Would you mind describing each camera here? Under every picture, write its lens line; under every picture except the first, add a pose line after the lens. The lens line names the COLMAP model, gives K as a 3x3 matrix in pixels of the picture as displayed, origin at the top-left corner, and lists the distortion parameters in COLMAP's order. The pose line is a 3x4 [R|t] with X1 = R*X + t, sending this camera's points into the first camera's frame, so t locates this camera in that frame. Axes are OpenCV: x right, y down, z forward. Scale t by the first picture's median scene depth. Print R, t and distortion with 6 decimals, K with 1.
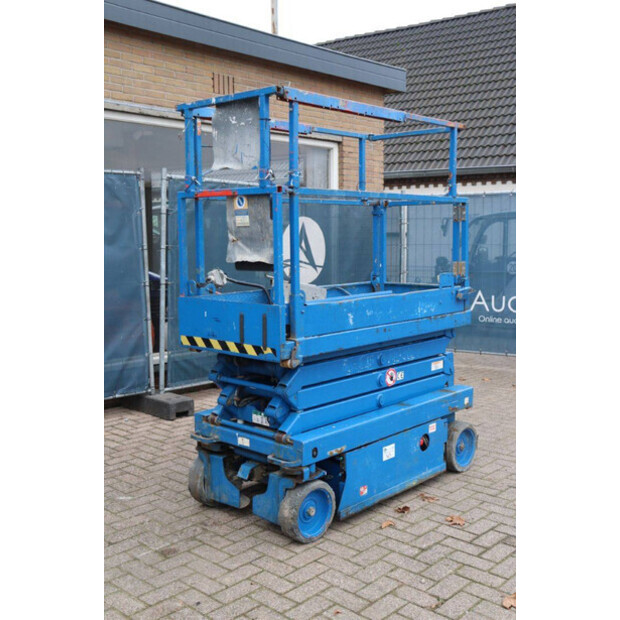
lens RADIAL K [[713.9, 0, 309.8], [0, 713.9, 312.6], [0, 0, 1]] dist [-0.008011, 0.000000]
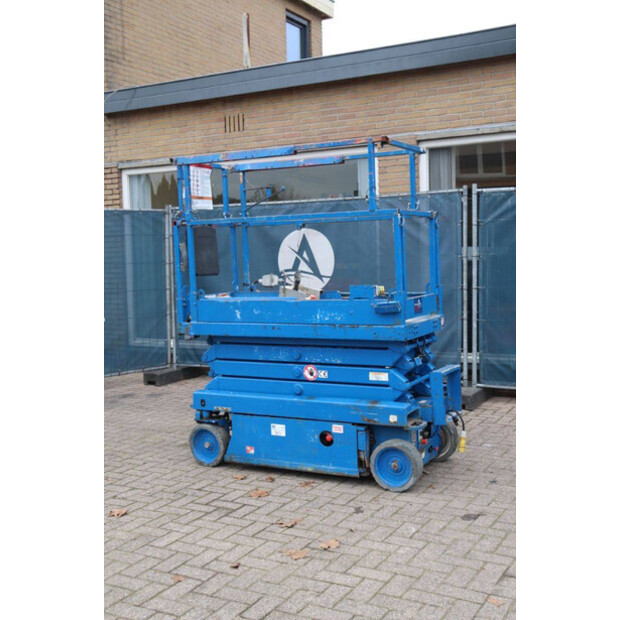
lens RADIAL K [[770.2, 0, 316.0], [0, 770.2, 307.3], [0, 0, 1]] dist [0.019284, 0.000000]
pose [[0.249542, 0.069544, -0.965864, 1.441649], [-0.078009, 0.995620, 0.051532, -0.087187], [0.965217, 0.062486, 0.253874, 0.755308]]
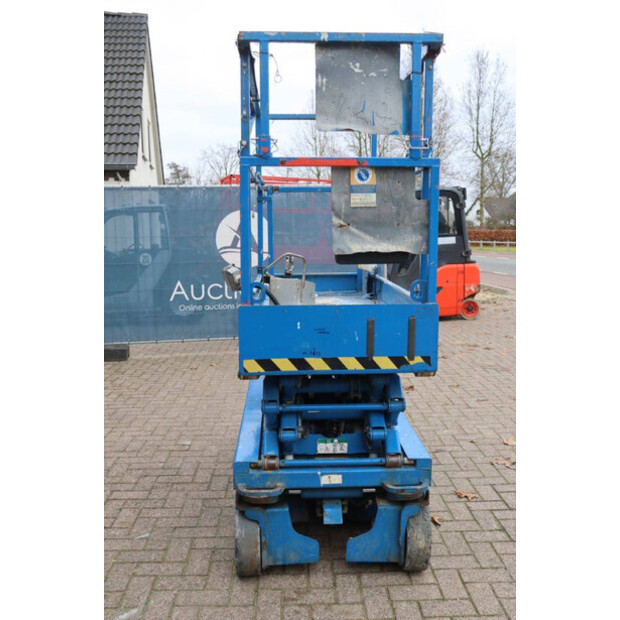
lens RADIAL K [[616.9, 0, 310.0], [0, 616.9, 311.7], [0, 0, 1]] dist [-0.051203, 0.000000]
pose [[0.708222, -0.096154, 0.699411, -0.564803], [0.080733, 0.995213, 0.055071, -0.045058], [-0.701359, 0.017463, 0.712595, 0.517388]]
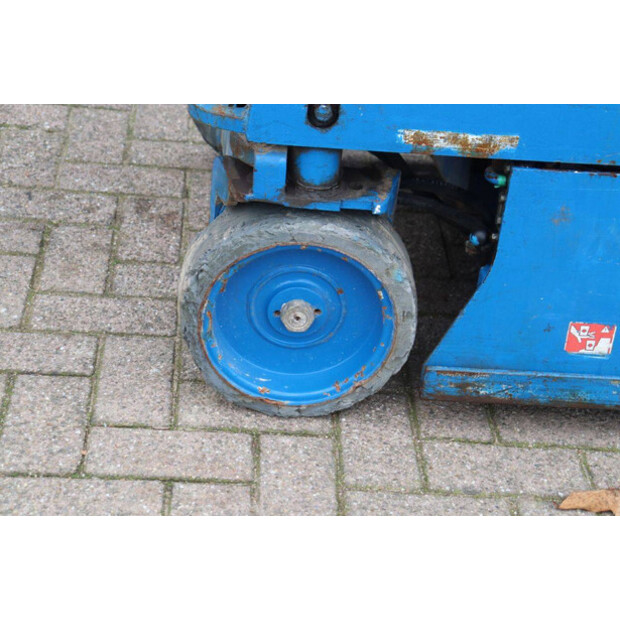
lens RADIAL K [[1441.9, 0, 311.0], [0, 1441.9, 307.8], [0, 0, 1]] dist [0.278890, 0.000000]
pose [[0.712764, 0.436441, -0.549079, 0.280117], [-0.183838, 0.871705, 0.454241, 0.031146], [0.676884, -0.222825, 0.701554, 0.594281]]
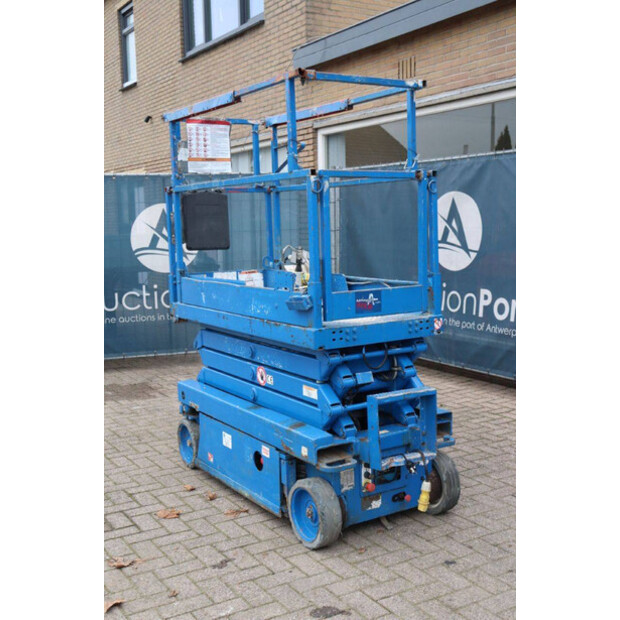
lens RADIAL K [[770.2, 0, 314.0], [0, 770.2, 308.3], [0, 0, 1]] dist [0.019284, 0.000000]
pose [[-0.265329, 0.120472, -0.956602, 1.146977], [-0.082048, 0.985743, 0.146899, -0.163502], [0.960661, 0.117464, -0.251662, 1.438578]]
